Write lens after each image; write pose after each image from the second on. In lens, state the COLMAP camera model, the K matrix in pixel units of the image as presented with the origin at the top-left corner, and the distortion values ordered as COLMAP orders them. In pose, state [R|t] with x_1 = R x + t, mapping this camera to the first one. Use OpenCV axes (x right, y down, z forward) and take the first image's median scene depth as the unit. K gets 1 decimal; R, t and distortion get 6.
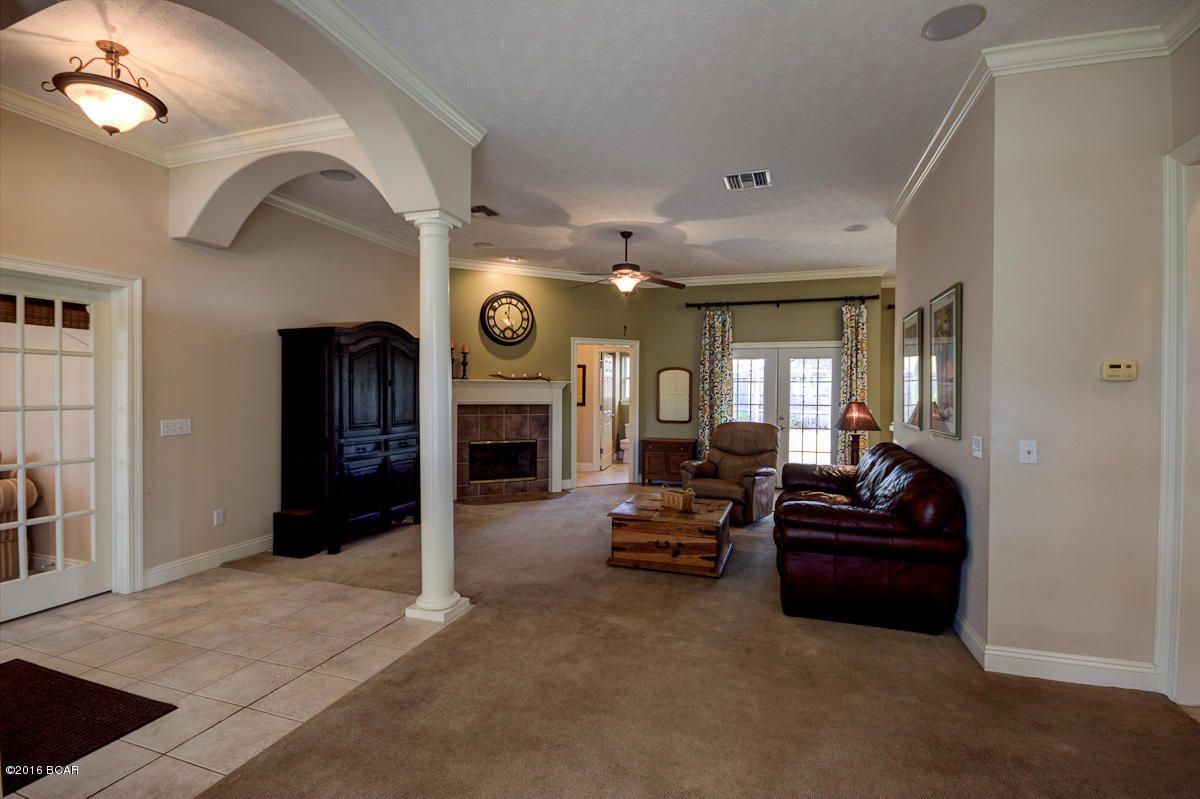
lens RADIAL K [[553.9, 0, 605.7], [0, 553.9, 397.2], [0, 0, 1]] dist [0.012687, -0.014017]
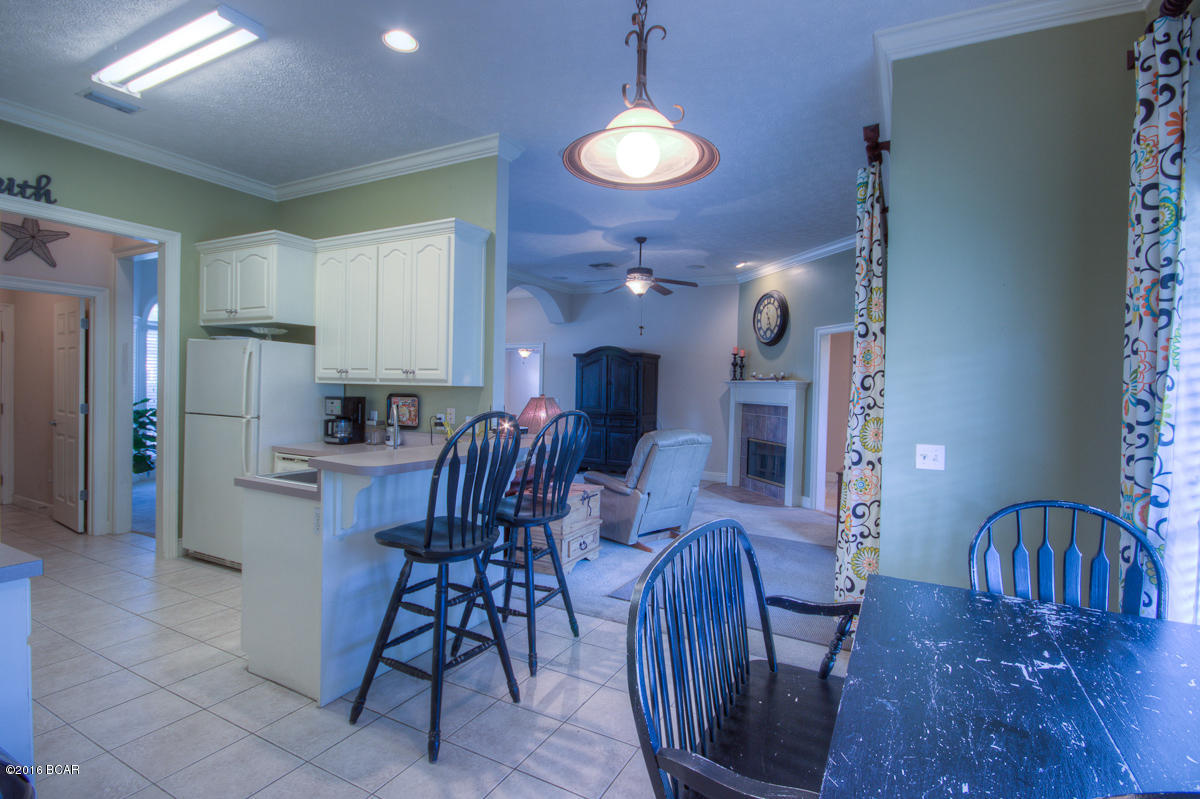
lens RADIAL K [[574.5, 0, 603.2], [0, 574.5, 395.5], [0, 0, 1]] dist [0.005418, -0.009344]
pose [[-0.172237, 0.002122, -0.985053, 0.893546], [-0.039402, 0.999183, 0.009042, -0.001633], [0.984267, 0.040370, -0.172012, 0.888016]]
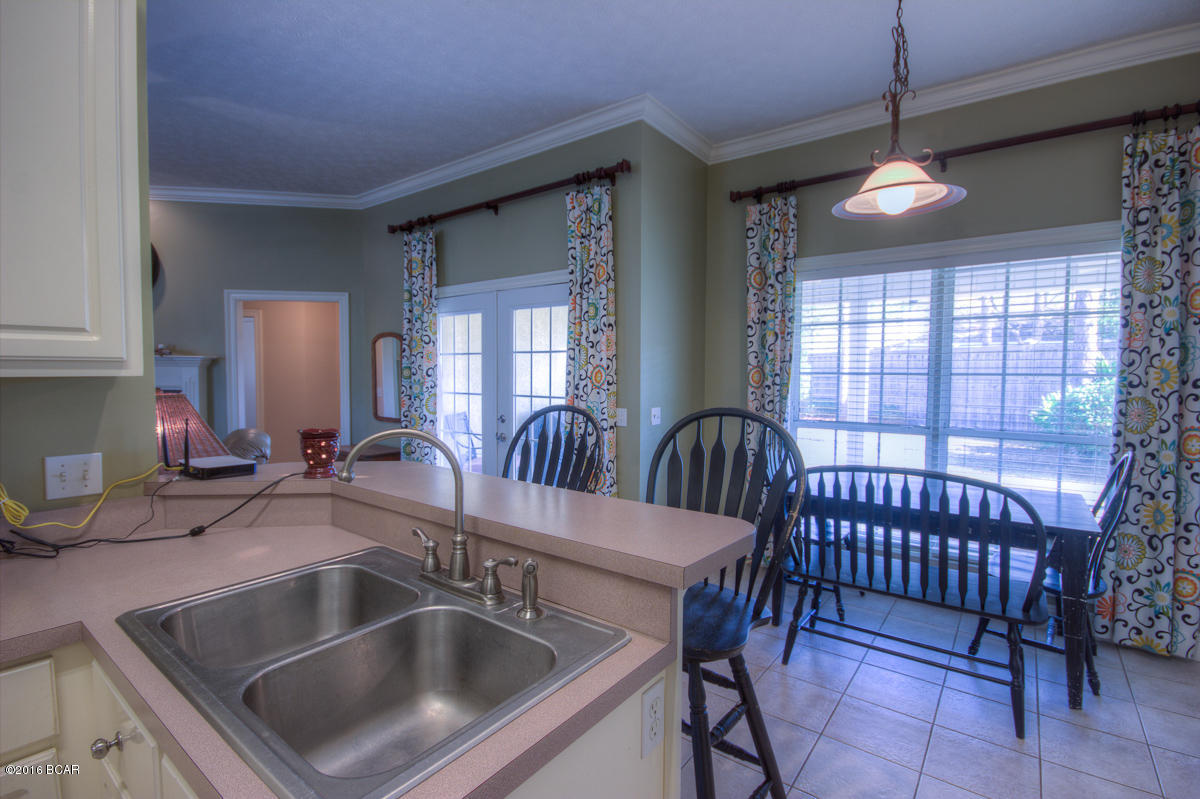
lens RADIAL K [[553.9, 0, 605.7], [0, 553.9, 397.2], [0, 0, 1]] dist [0.012687, -0.014017]
pose [[0.947605, 0.012001, -0.319219, 0.614326], [-0.002980, 0.999583, 0.028733, 0.000945], [0.319431, -0.026277, 0.947245, 0.531623]]
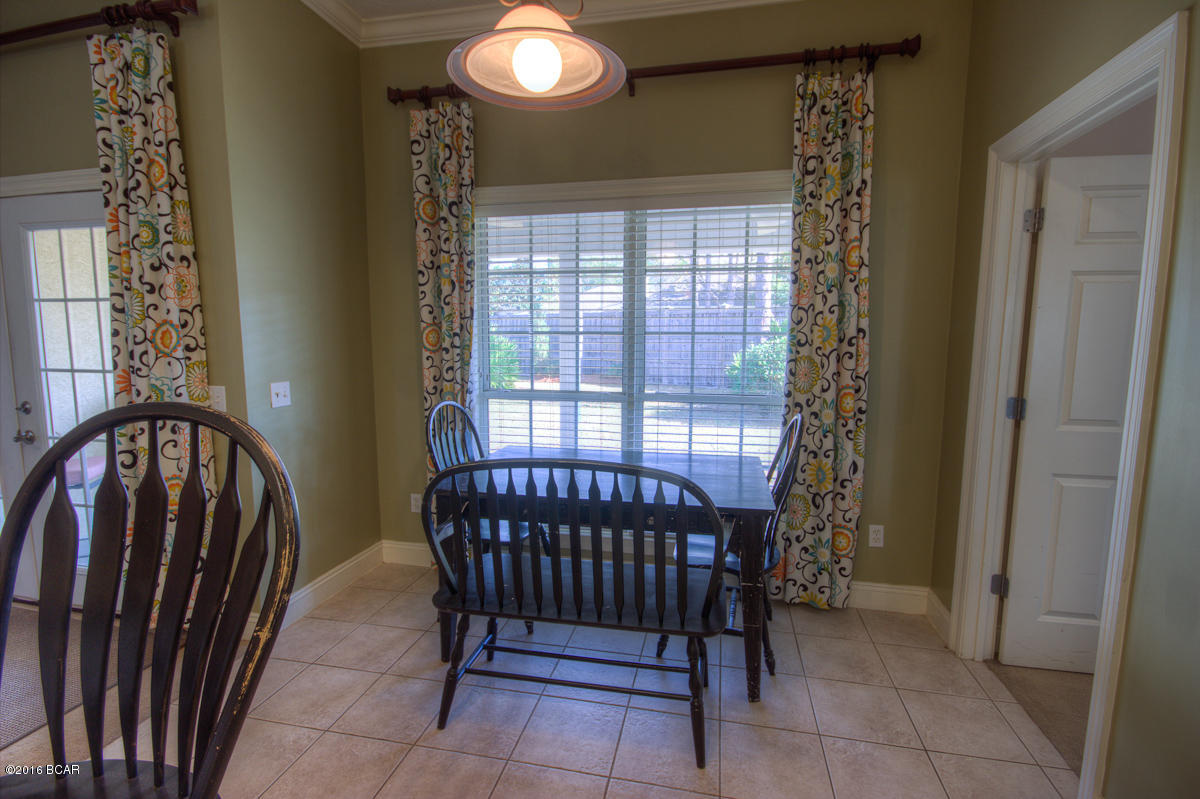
lens RADIAL K [[553.9, 0, 605.7], [0, 553.9, 397.2], [0, 0, 1]] dist [0.012687, -0.014017]
pose [[0.993743, -0.017798, 0.110268, 0.664717], [0.006629, 0.994880, 0.100844, -0.000185], [-0.111498, -0.099482, 0.988773, 0.651980]]
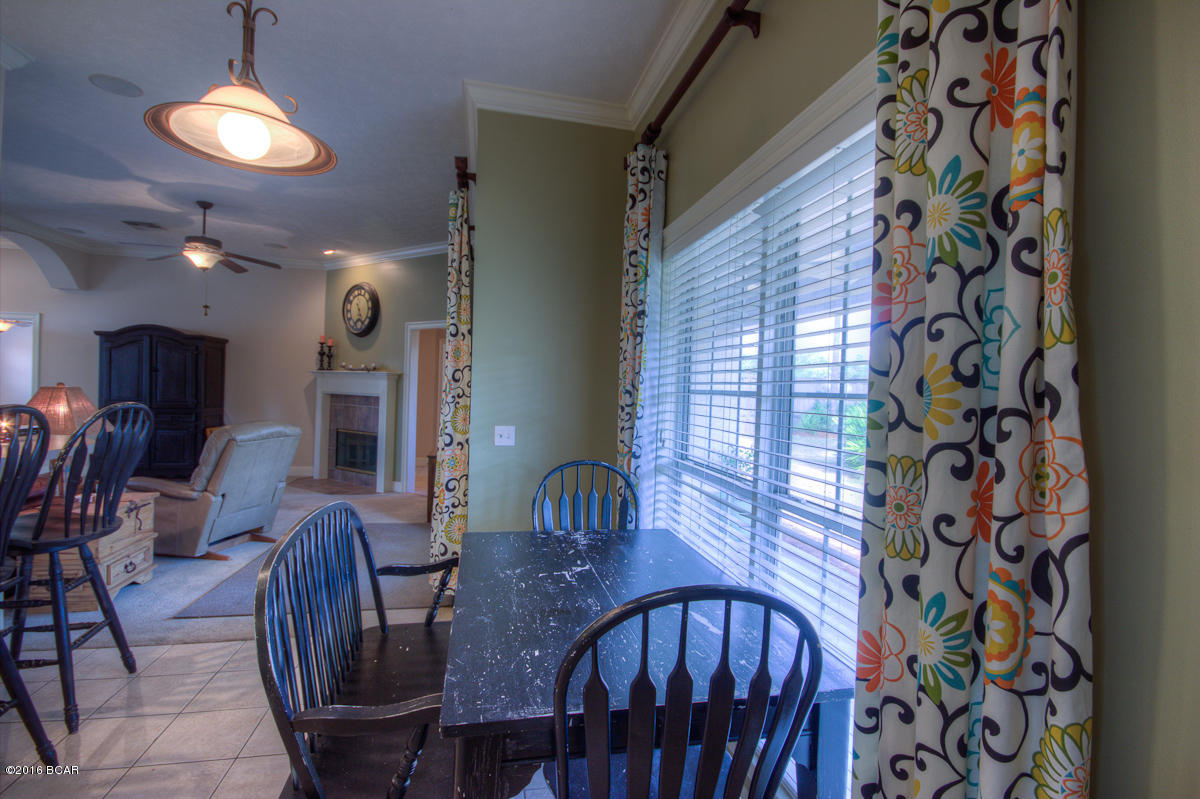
lens RADIAL K [[553.9, 0, 605.7], [0, 553.9, 397.2], [0, 0, 1]] dist [0.012687, -0.014017]
pose [[0.511185, 0.020400, -0.859228, 0.920670], [-0.040811, 0.999167, -0.000557, -0.001169], [0.858501, 0.035351, 0.511592, 0.872126]]
